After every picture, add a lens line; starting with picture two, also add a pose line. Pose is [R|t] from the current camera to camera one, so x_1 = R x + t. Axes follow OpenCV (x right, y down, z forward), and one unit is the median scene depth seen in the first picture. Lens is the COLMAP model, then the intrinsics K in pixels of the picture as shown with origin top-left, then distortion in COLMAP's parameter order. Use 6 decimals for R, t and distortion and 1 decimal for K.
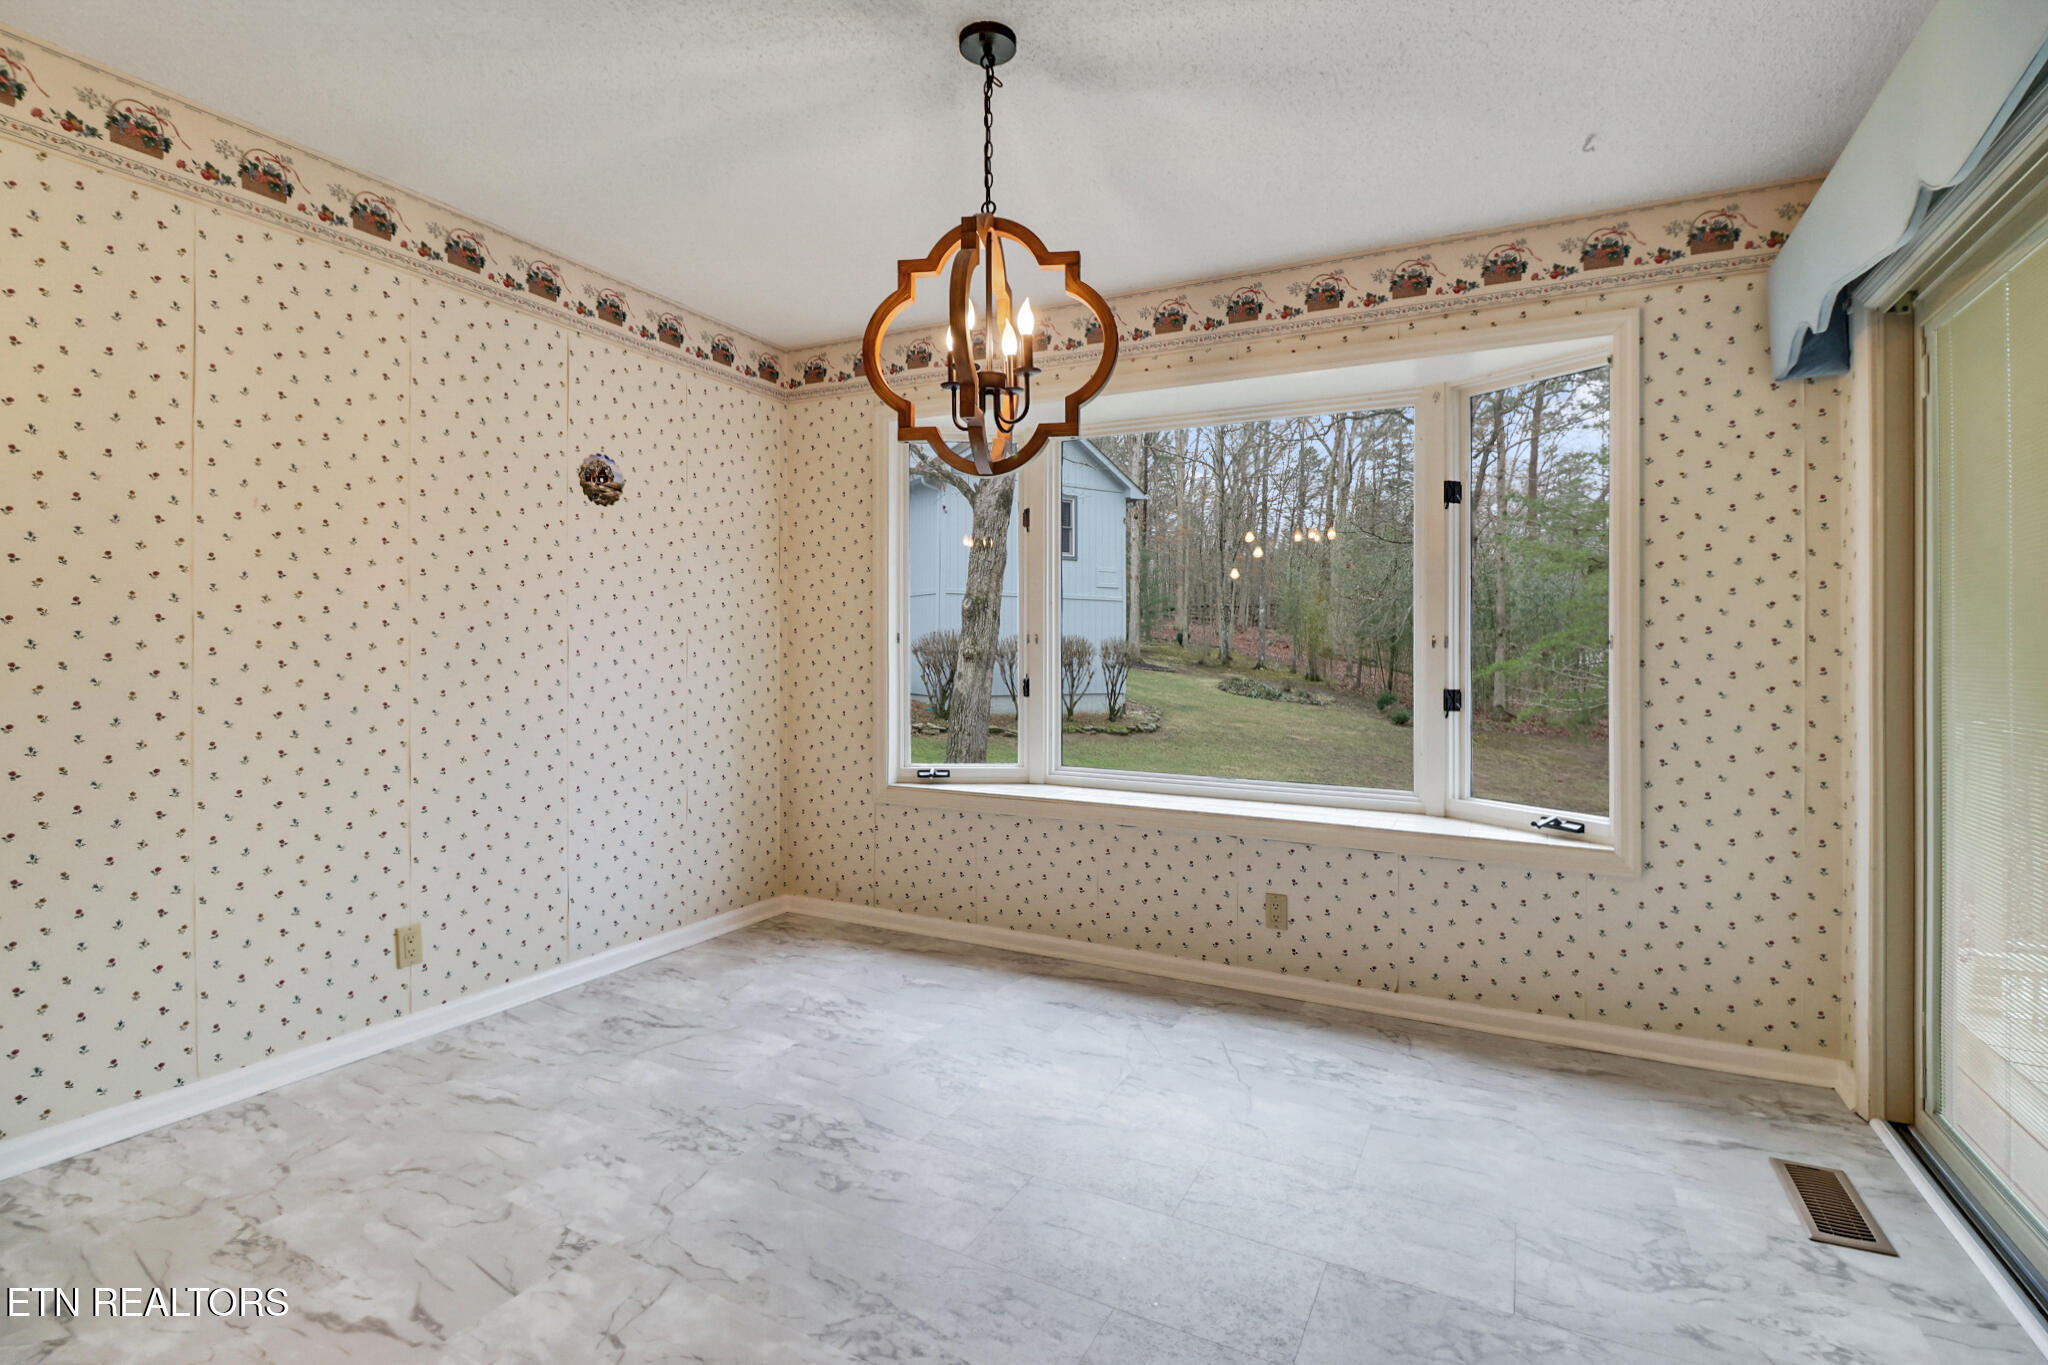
lens RADIAL K [[938.9, 0, 1026.4], [0, 938.9, 655.9], [0, 0, 1]] dist [0.002639, -0.016346]
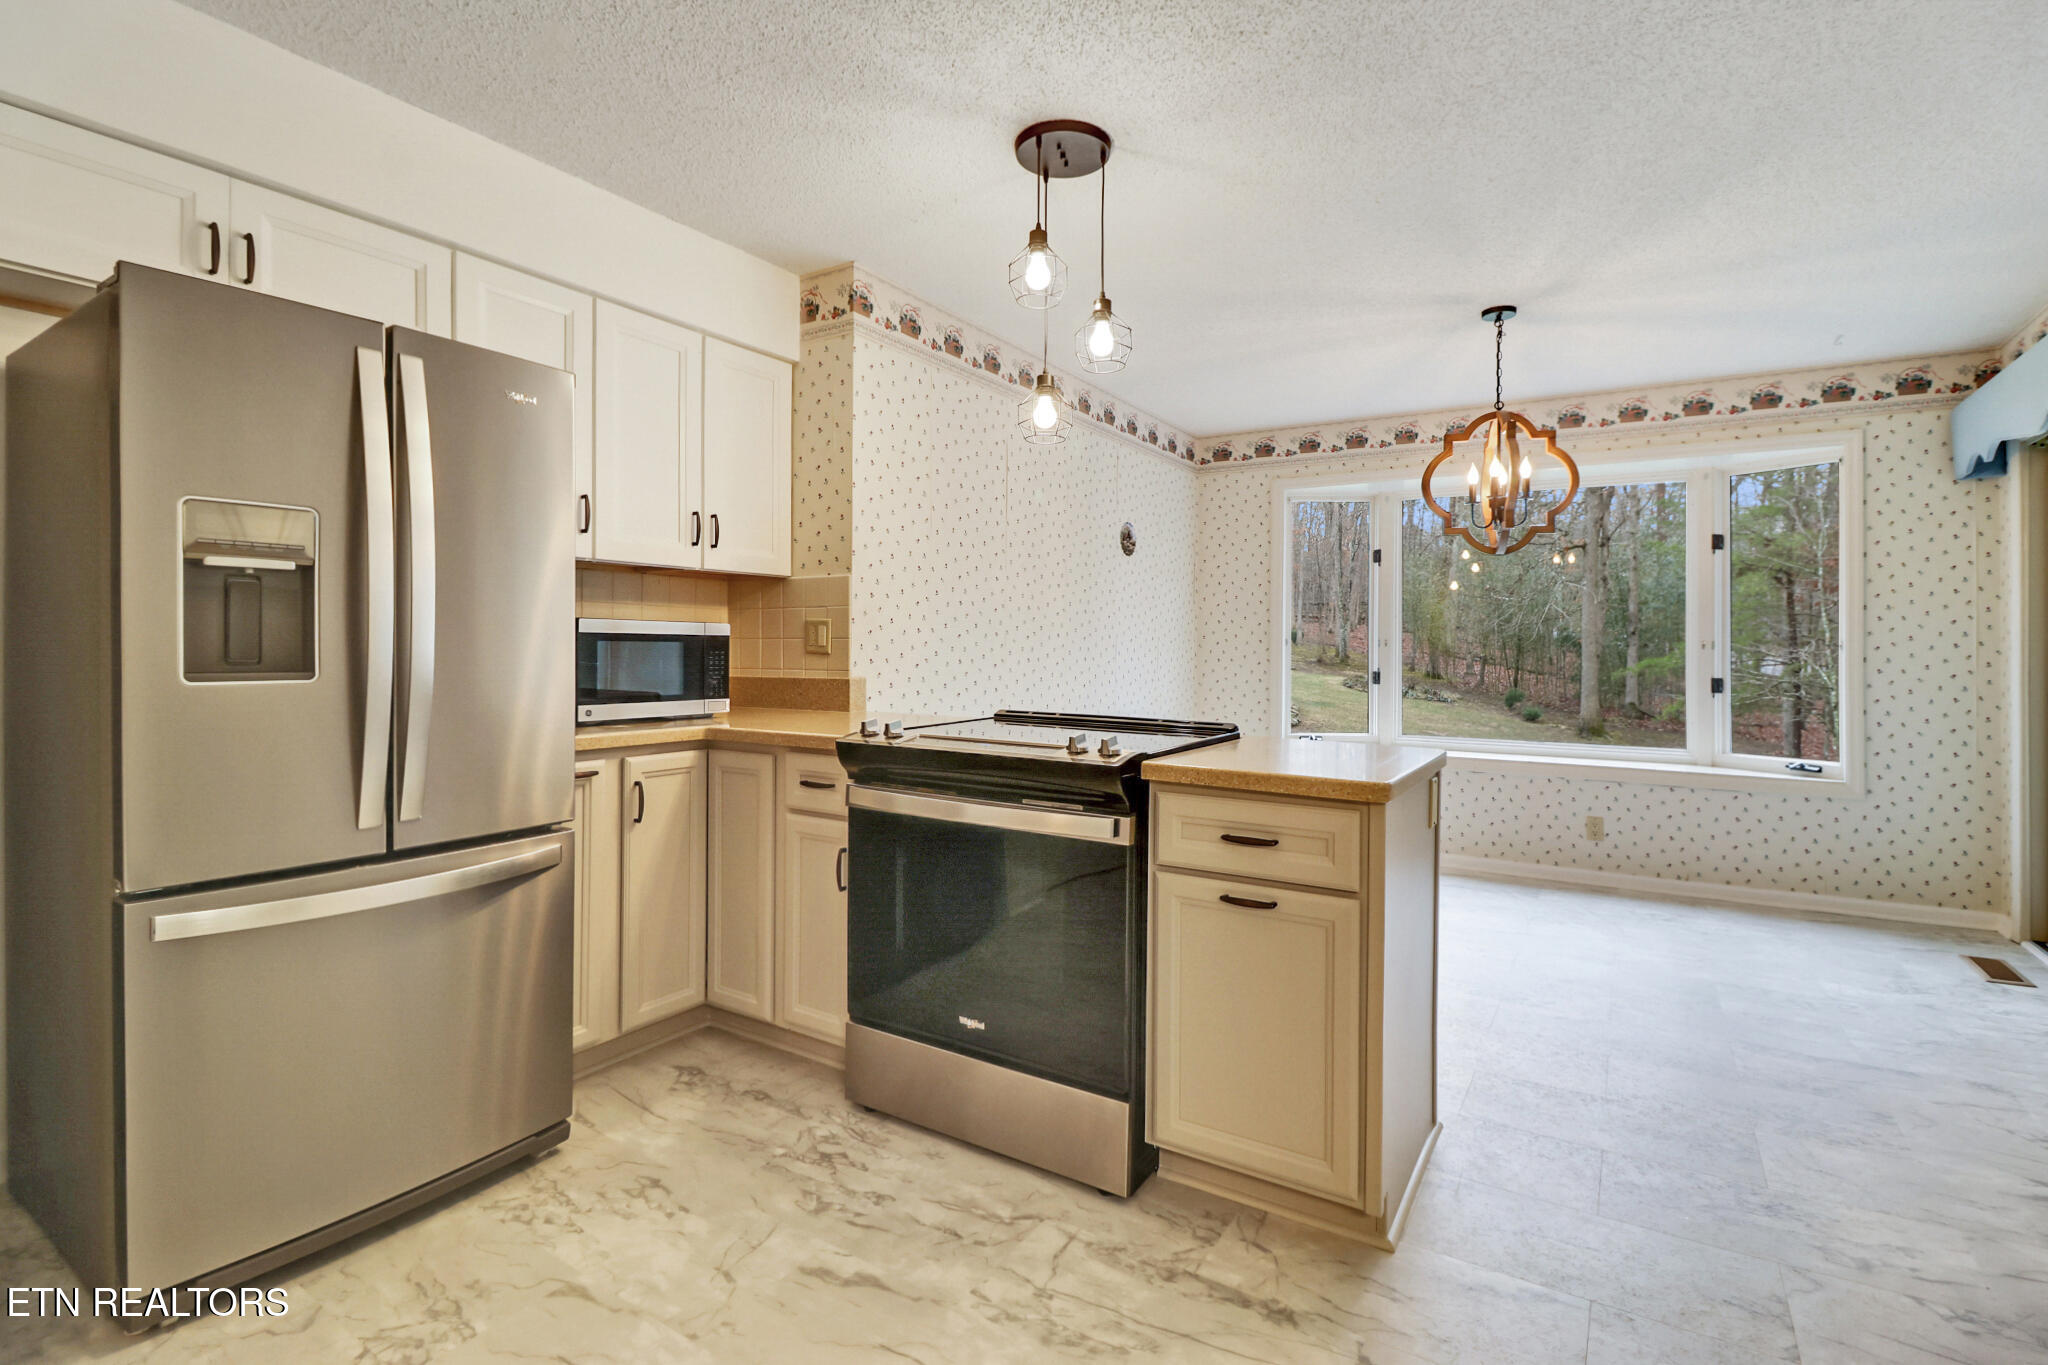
lens RADIAL K [[946.0, 0, 1032.7], [0, 946.0, 651.3], [0, 0, 1]] dist [0.004579, -0.017949]
pose [[0.996826, -0.000918, -0.079611, -0.560002], [0.000675, 0.999995, -0.003087, -0.001945], [0.079613, 0.003024, 0.996821, -0.619672]]
